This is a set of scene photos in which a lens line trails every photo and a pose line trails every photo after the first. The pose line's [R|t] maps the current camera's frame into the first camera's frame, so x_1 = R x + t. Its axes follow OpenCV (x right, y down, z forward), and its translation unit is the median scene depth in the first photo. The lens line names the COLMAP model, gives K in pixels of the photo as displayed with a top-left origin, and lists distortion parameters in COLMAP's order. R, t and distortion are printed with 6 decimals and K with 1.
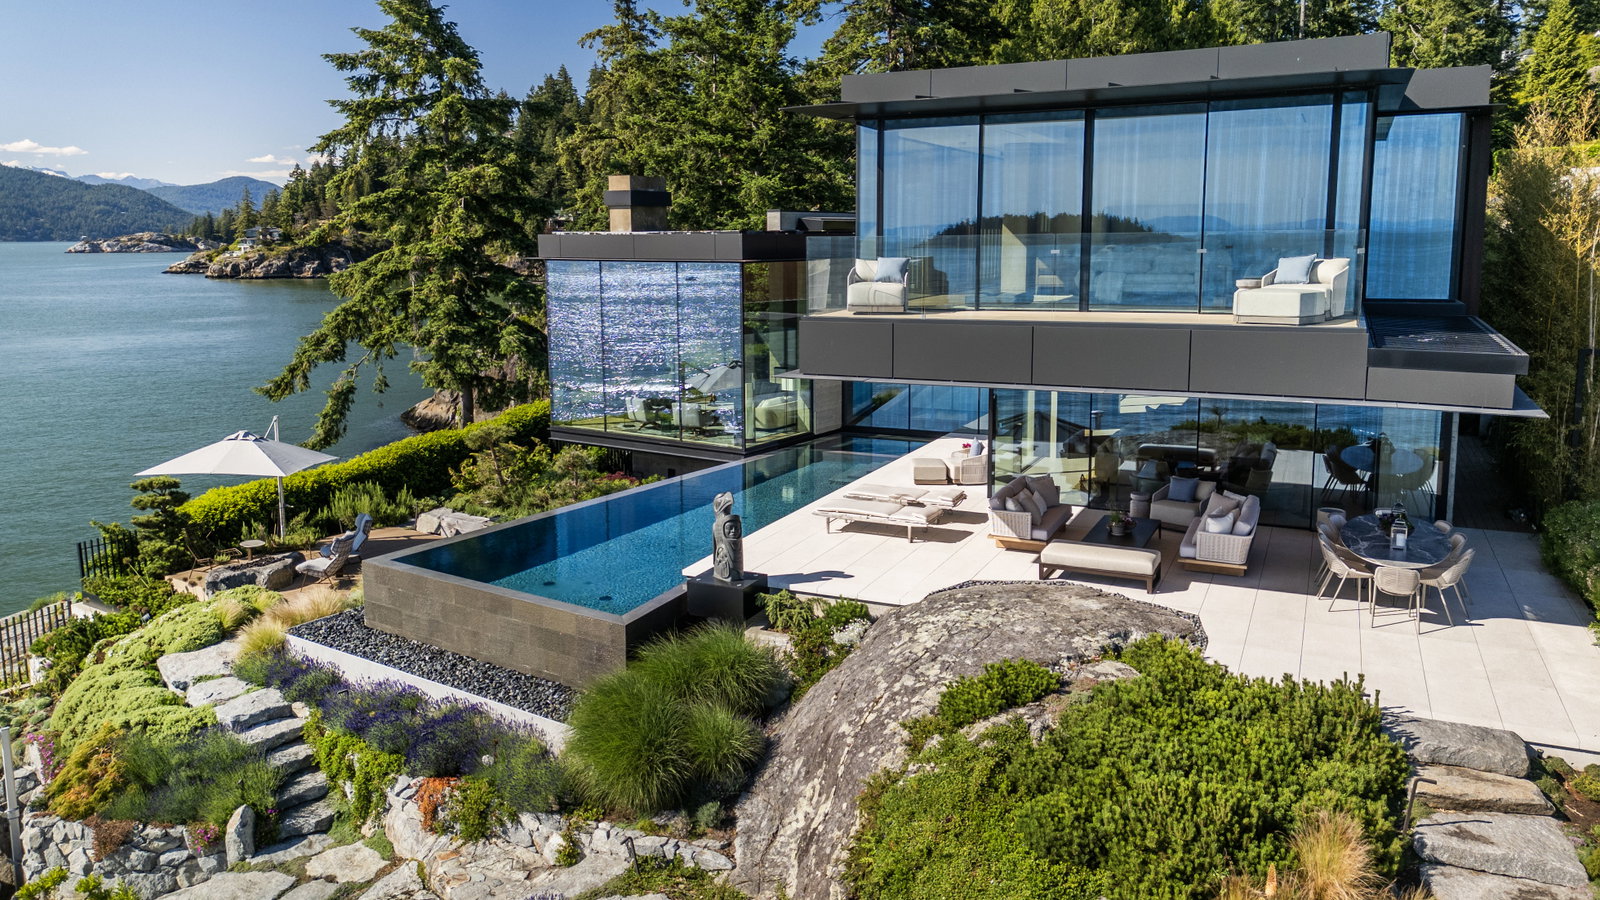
lens RADIAL K [[1131.9, 0, 788.7], [0, 1131.9, 387.1], [0, 0, 1]] dist [0.067137, -0.064126]
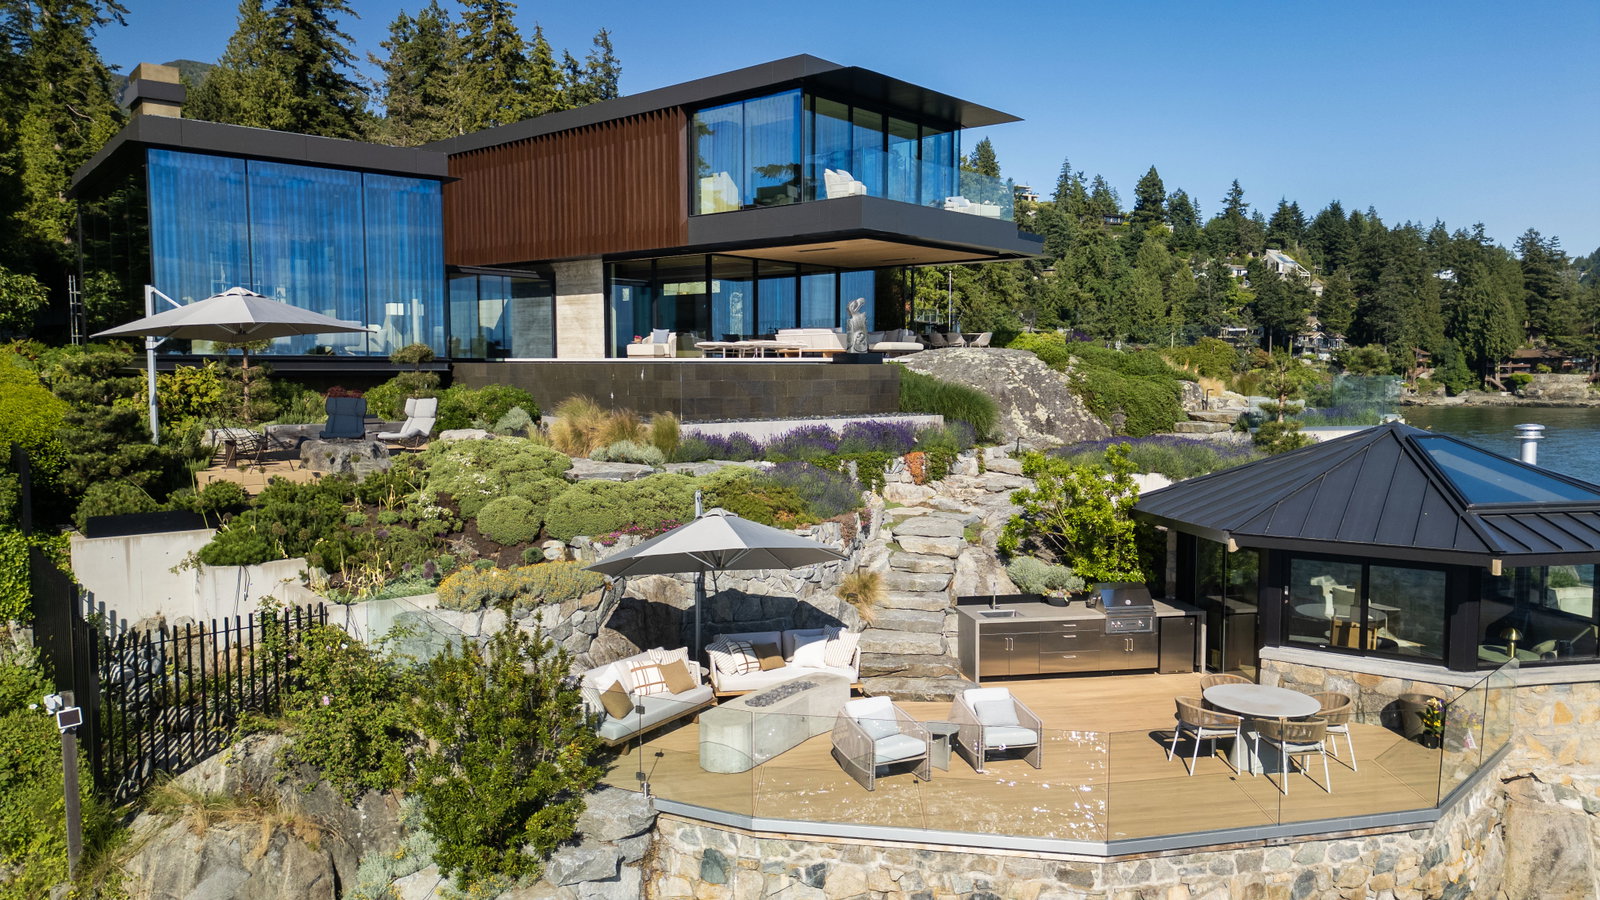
lens RADIAL K [[1131.9, 0, 794.1], [0, 1131.9, 456.6], [0, 0, 1]] dist [0.067137, -0.064126]
pose [[0.280831, -0.067179, 0.957403, -1.609710], [0.122555, 0.991891, 0.033650, 0.246429], [-0.951900, 0.107884, 0.286787, 0.639038]]
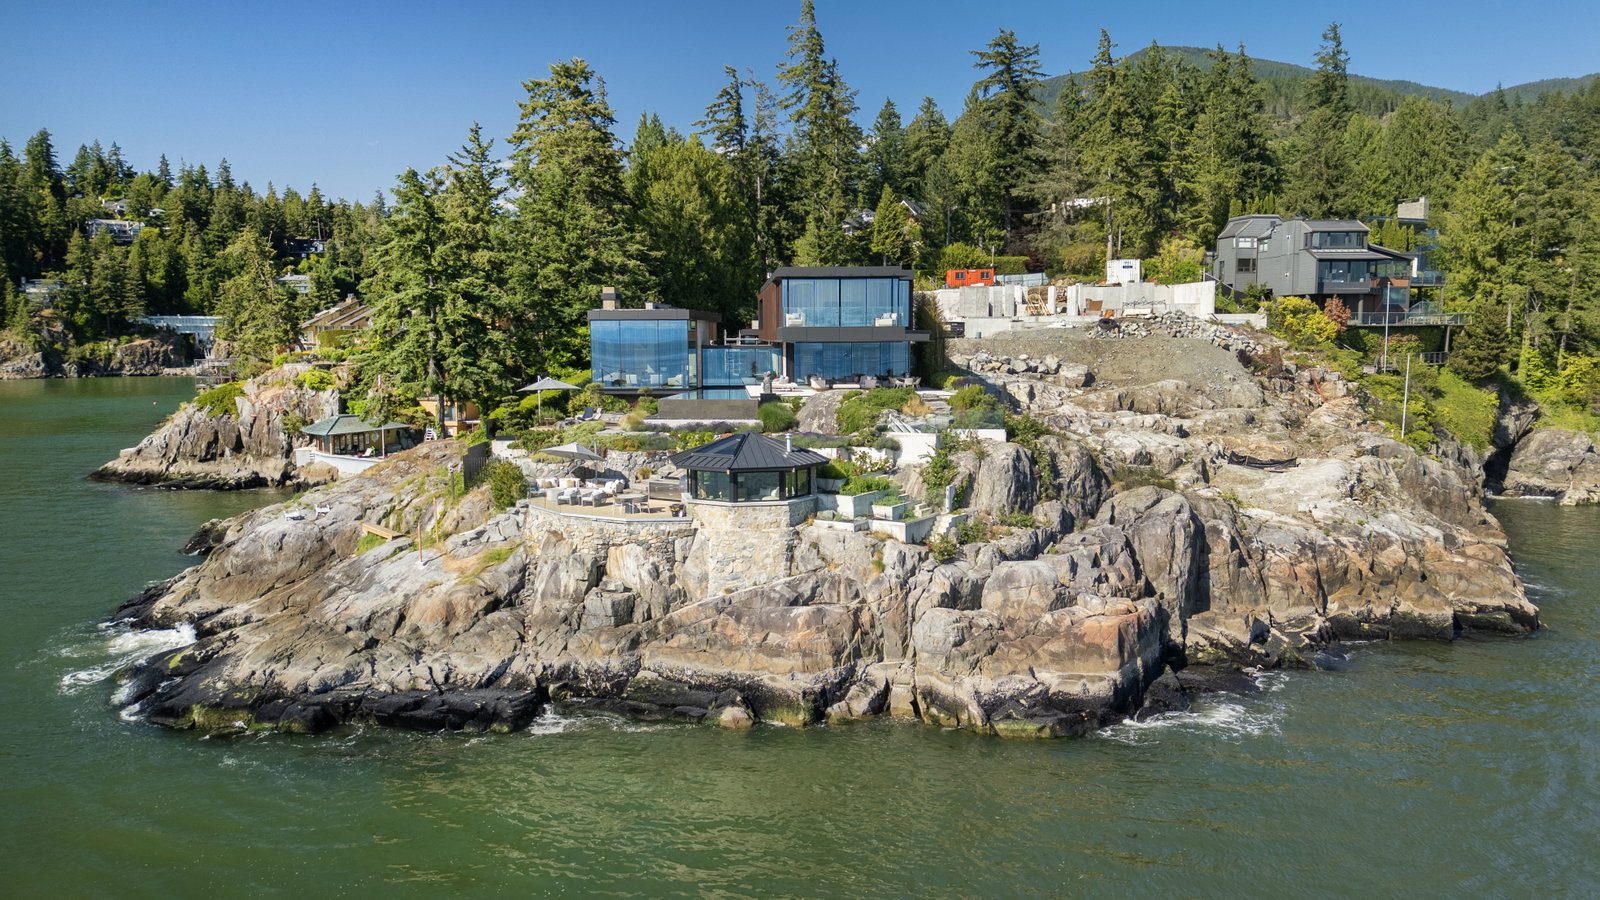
lens RADIAL K [[1131.9, 0, 777.4], [0, 1131.9, 476.9], [0, 0, 1]] dist [0.067137, -0.064126]
pose [[0.878134, -0.057479, 0.474950, -1.913942], [0.064016, 0.997946, 0.002414, 0.450773], [-0.474113, 0.028285, 0.880010, -2.486097]]
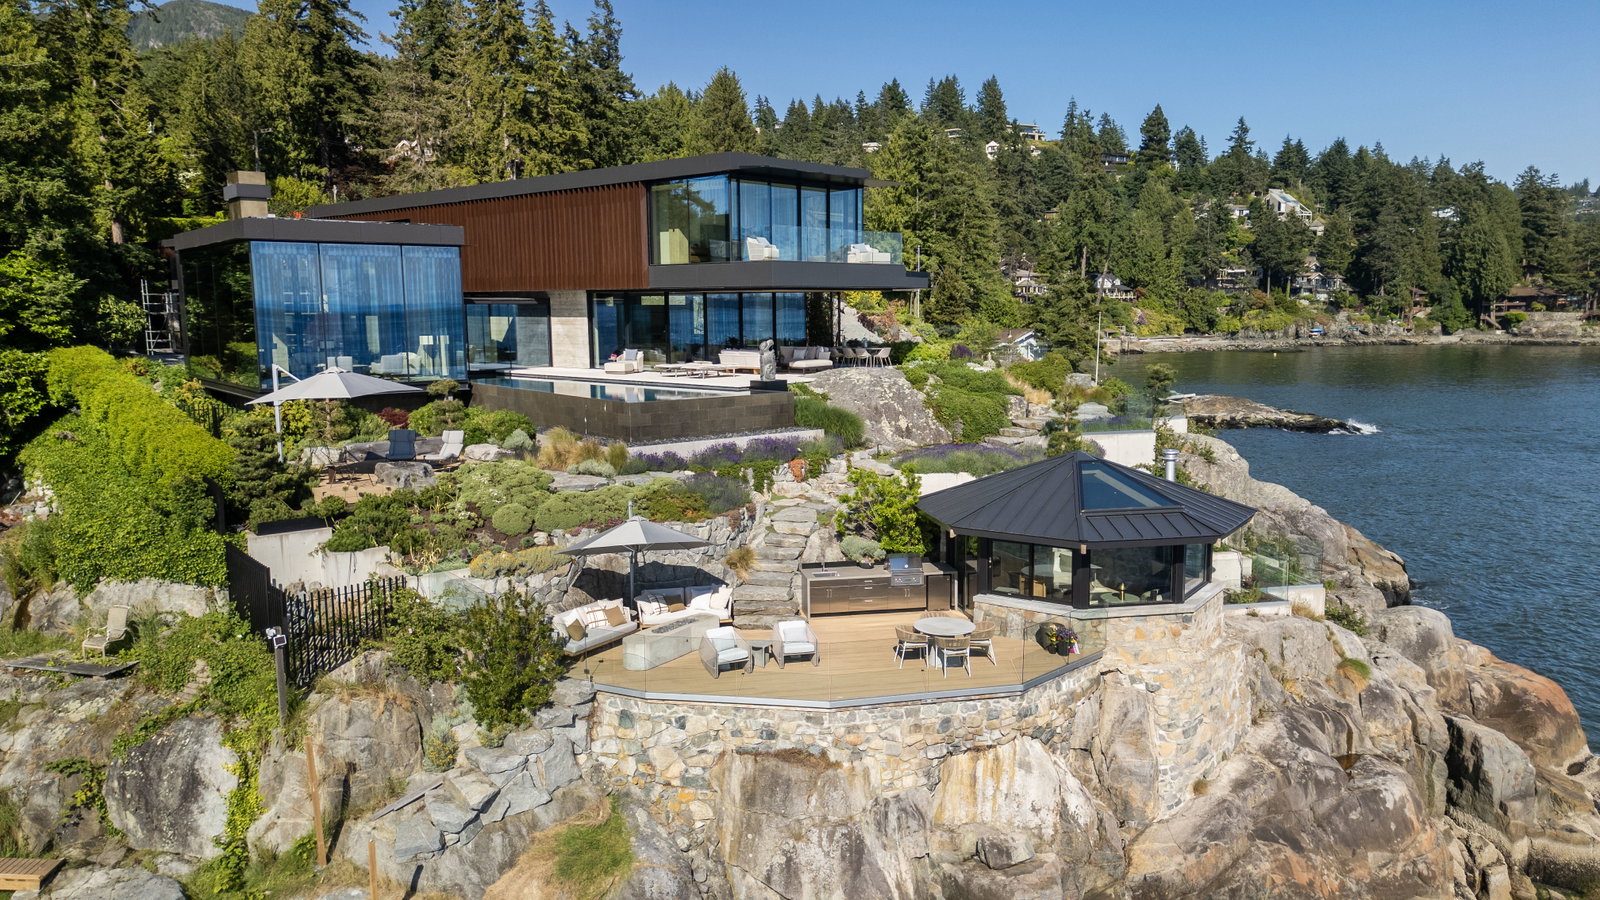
lens RADIAL K [[1131.9, 0, 792.4], [0, 1131.9, 458.2], [0, 0, 1]] dist [0.067137, -0.064126]
pose [[0.293248, -0.122509, 0.948154, -2.112324], [0.132427, 0.987400, 0.086623, 0.133255], [-0.946820, 0.100159, 0.305777, 0.302234]]
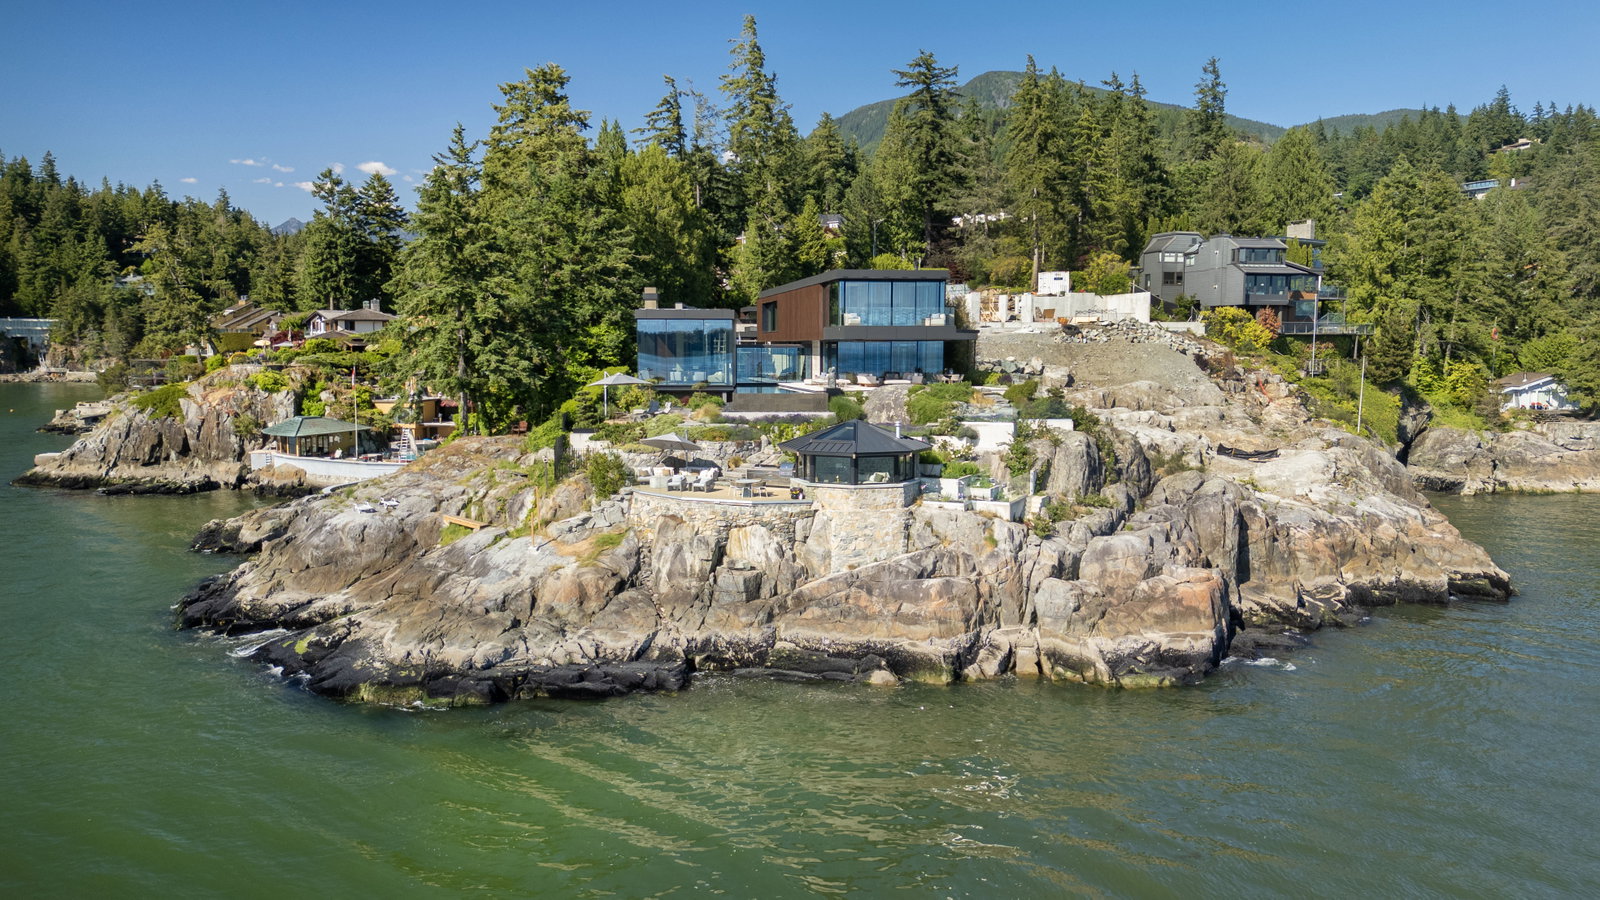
lens RADIAL K [[1131.9, 0, 773.6], [0, 1131.9, 481.6], [0, 0, 1]] dist [0.067137, -0.064126]
pose [[0.812138, -0.061183, 0.580249, -2.680947], [0.071459, 0.997430, 0.005155, 0.476150], [-0.579073, 0.037277, 0.814423, -2.278825]]
